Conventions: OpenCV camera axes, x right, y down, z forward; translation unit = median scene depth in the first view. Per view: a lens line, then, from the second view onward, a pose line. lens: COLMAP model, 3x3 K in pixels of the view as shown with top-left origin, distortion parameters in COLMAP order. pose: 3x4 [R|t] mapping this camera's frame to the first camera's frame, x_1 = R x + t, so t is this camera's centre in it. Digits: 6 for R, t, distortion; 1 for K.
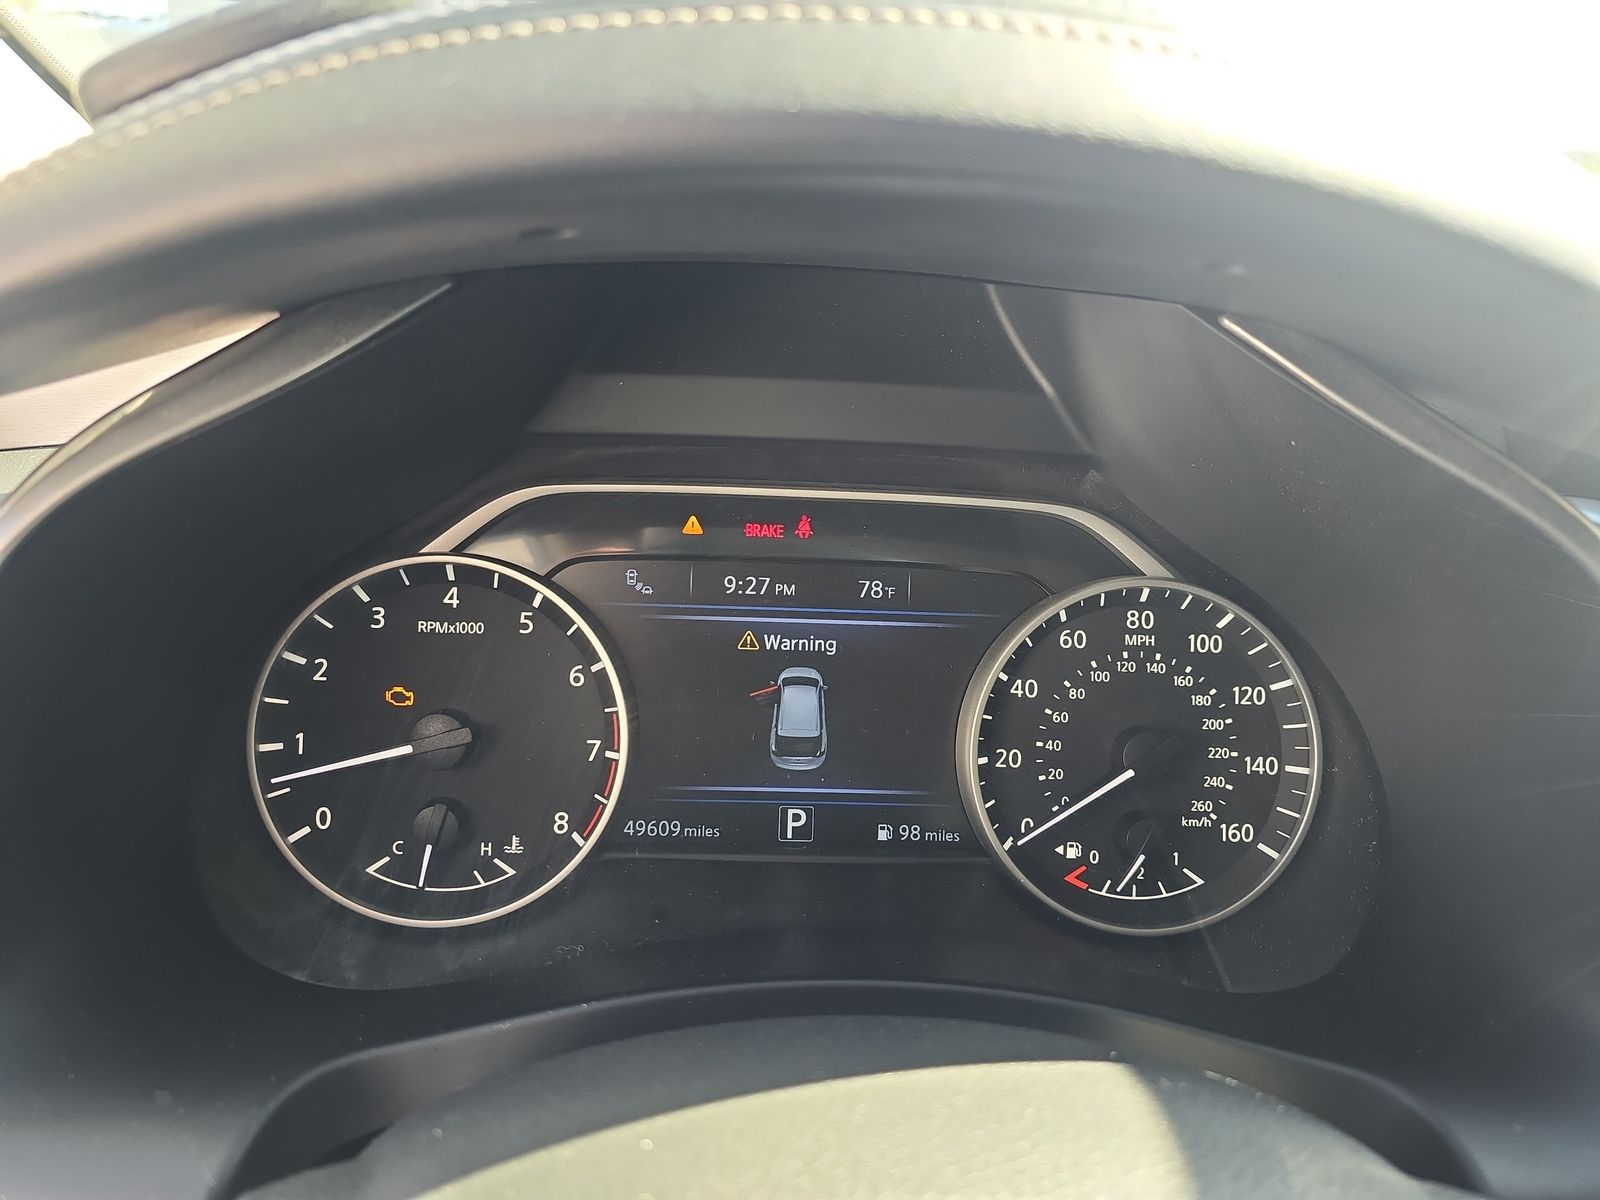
lens RADIAL K [[1095.5, 0, 795.6], [0, 1095.5, 600.0], [0, 0, 1]] dist [0.031898, -0.027504]
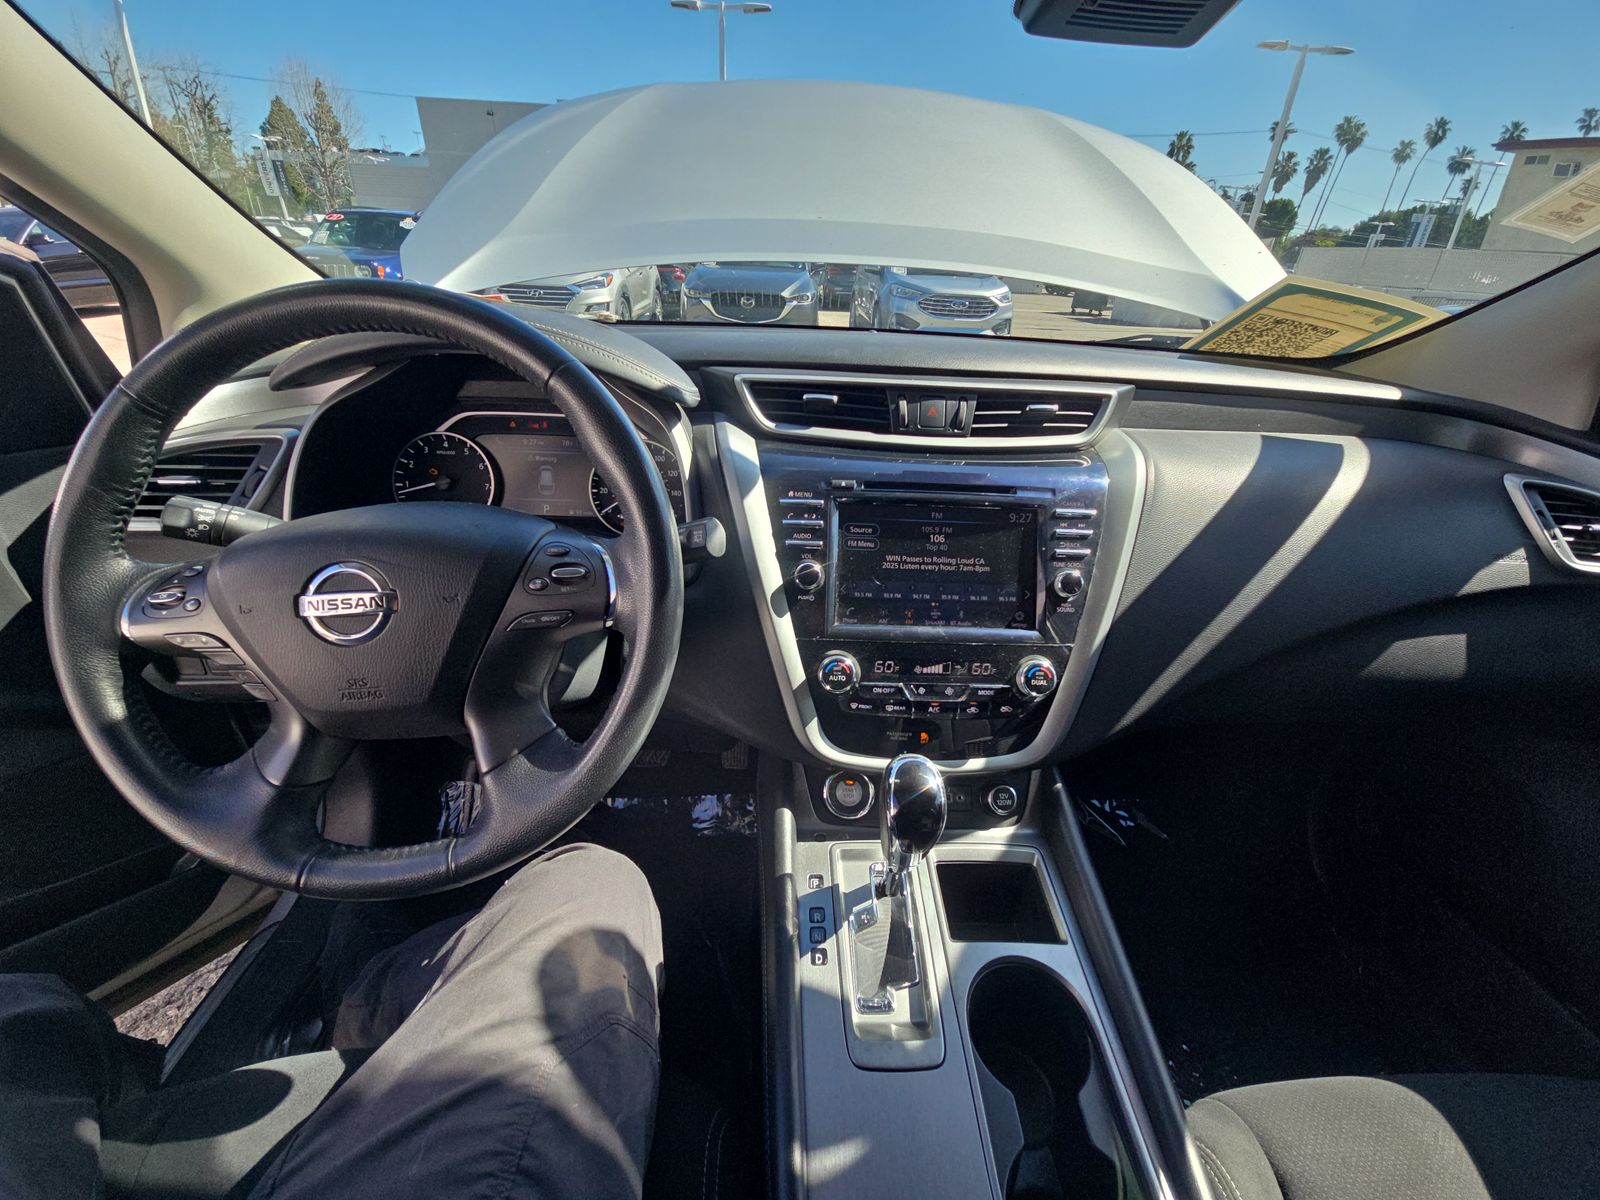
lens RADIAL K [[644.6, 0, 807.5], [0, 644.6, 611.0], [0, 0, 1]] dist [-0.006352, -0.002536]
pose [[0.999537, 0.000257, -0.030421, 0.928273], [0.003809, 0.991037, 0.133532, 0.257138], [0.030182, -0.133586, 0.990577, -1.124540]]
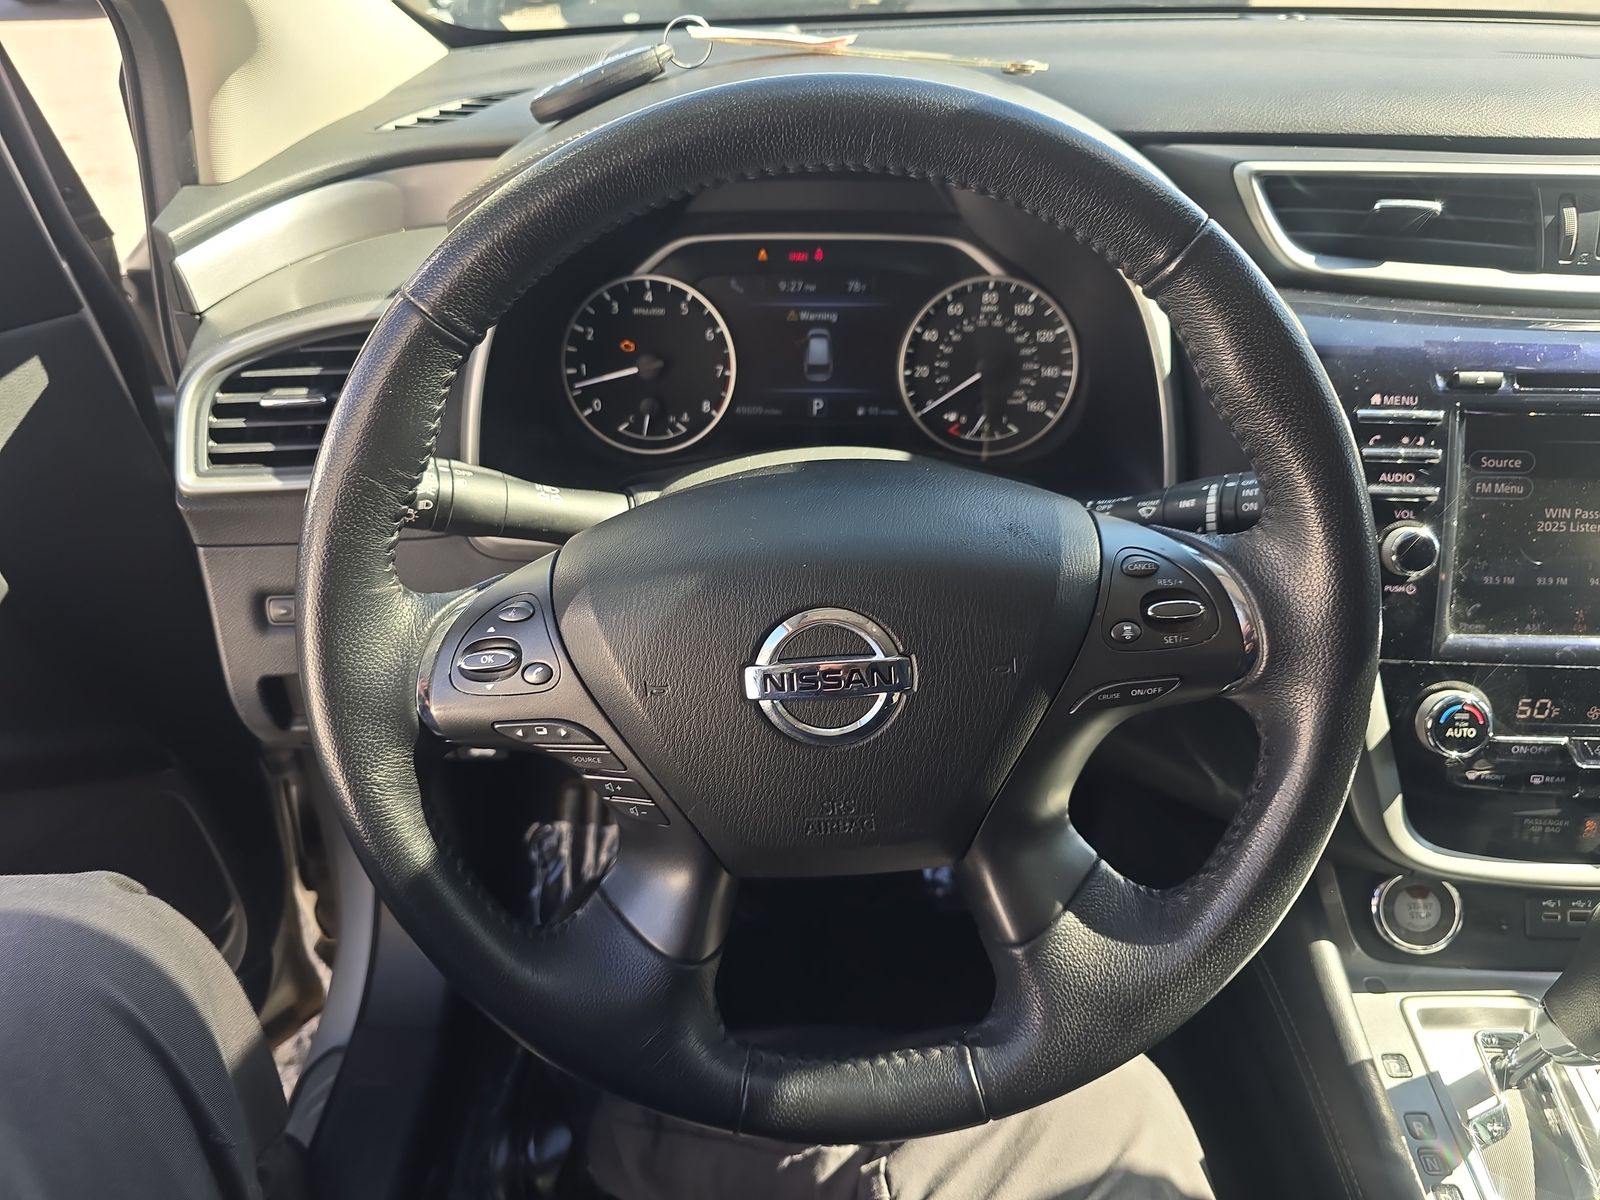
lens RADIAL K [[1095.5, 0, 787.0], [0, 1095.5, 612.3], [0, 0, 1]] dist [0.031898, -0.027504]
pose [[0.995776, -0.004192, -0.091724, 0.131107], [0.028762, 0.962922, 0.268243, 0.021671], [0.087199, -0.269748, 0.958975, -1.088628]]
